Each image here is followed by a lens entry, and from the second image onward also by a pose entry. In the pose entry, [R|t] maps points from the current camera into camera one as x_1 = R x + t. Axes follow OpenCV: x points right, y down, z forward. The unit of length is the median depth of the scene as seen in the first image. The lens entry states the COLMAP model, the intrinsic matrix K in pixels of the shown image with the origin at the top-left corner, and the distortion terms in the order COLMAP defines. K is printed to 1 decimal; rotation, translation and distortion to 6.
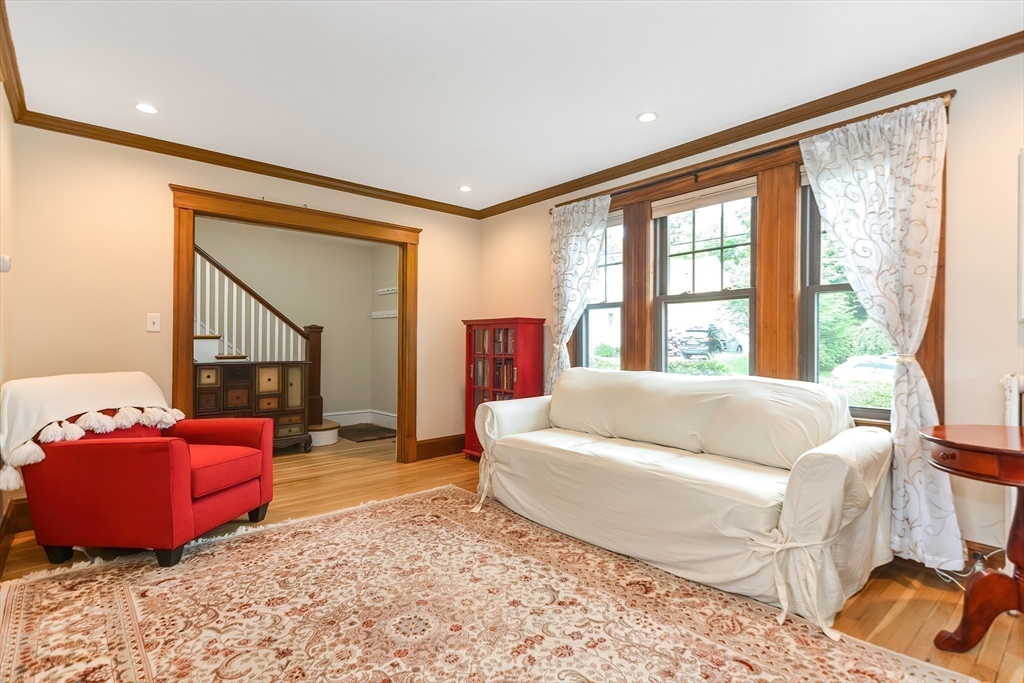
lens RADIAL K [[500.9, 0, 508.7], [0, 500.9, 341.5], [0, 0, 1]] dist [0.018358, -0.001456]
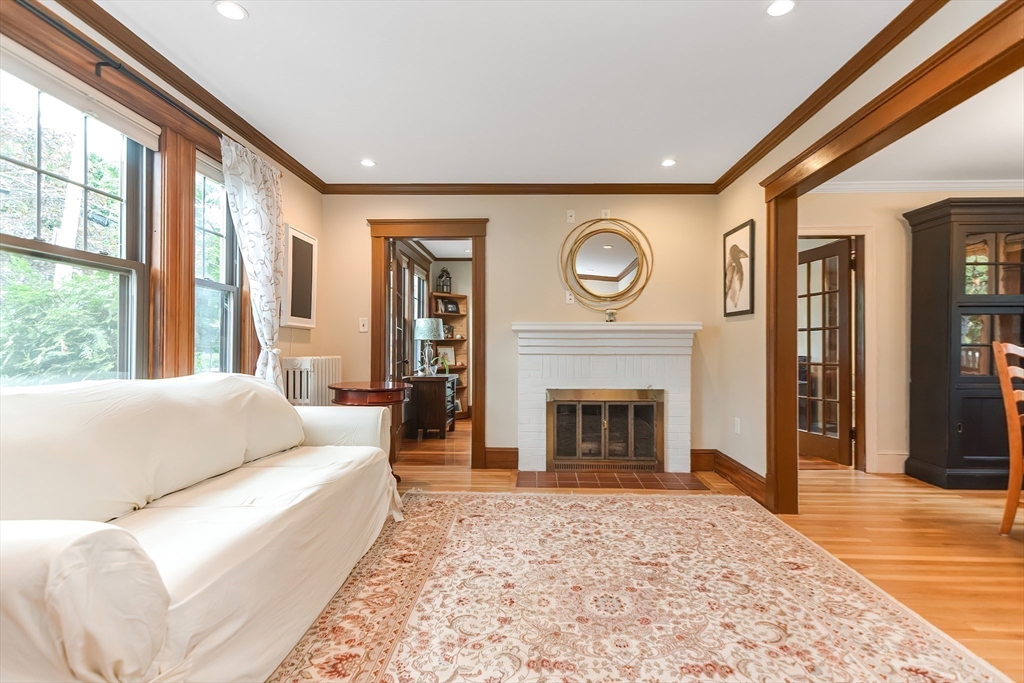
lens RADIAL K [[494.7, 0, 513.3], [0, 494.7, 348.0], [0, 0, 1]] dist [0.031028, -0.014529]
pose [[-0.727640, -0.006623, 0.685927, -0.576724], [-0.014449, 0.999880, -0.005673, 0.024622], [-0.685807, -0.014039, -0.727648, 1.442172]]
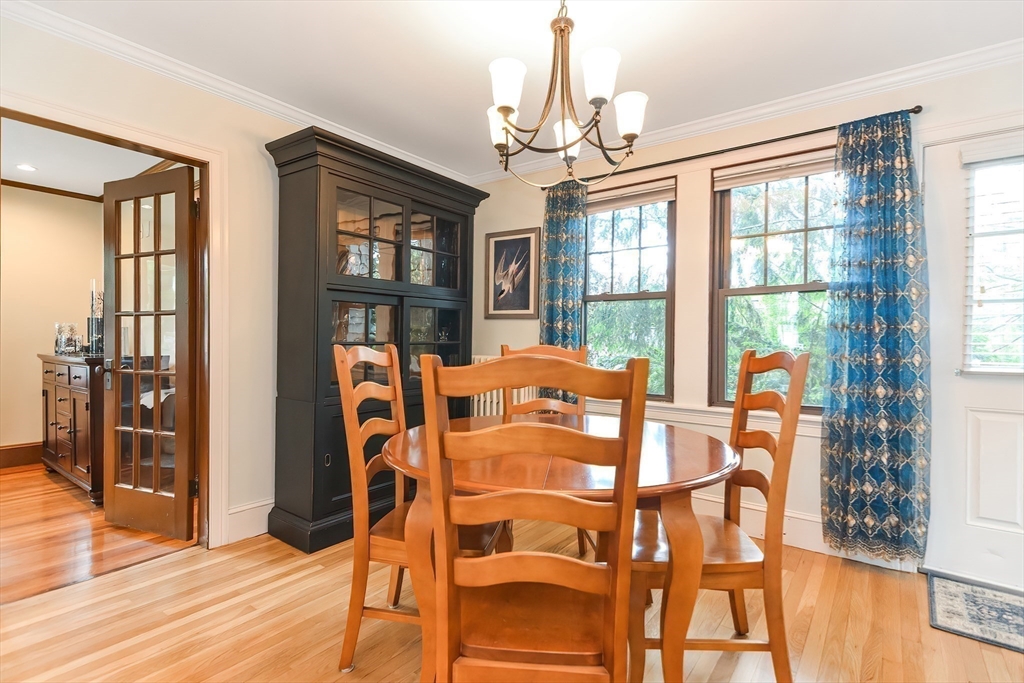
lens RADIAL K [[500.9, 0, 508.7], [0, 500.9, 341.5], [0, 0, 1]] dist [0.018358, -0.001456]
pose [[-0.980116, -0.016094, -0.197771, -0.677545], [-0.015237, 0.999867, -0.005854, -0.014857], [0.197839, -0.002724, -0.980231, 0.590428]]
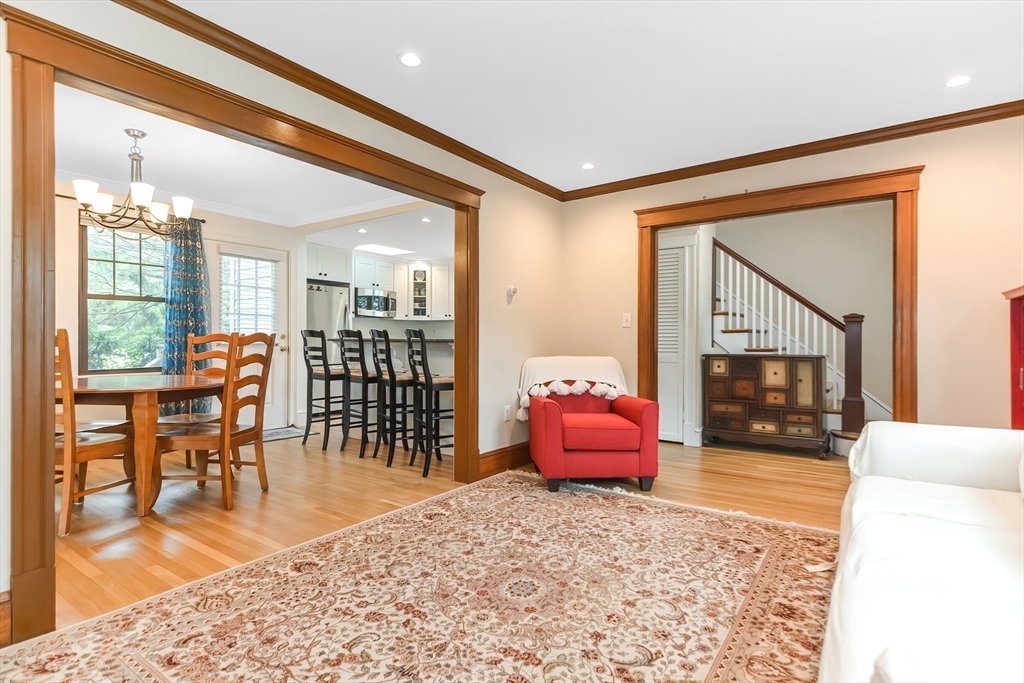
lens RADIAL K [[508.9, 0, 531.0], [0, 508.9, 342.1], [0, 0, 1]] dist [0.027977, -0.000845]
pose [[0.260536, -0.000756, -0.965464, 0.669338], [0.007113, 0.999974, 0.001137, 0.020976], [0.965438, -0.007163, 0.260535, 0.551224]]
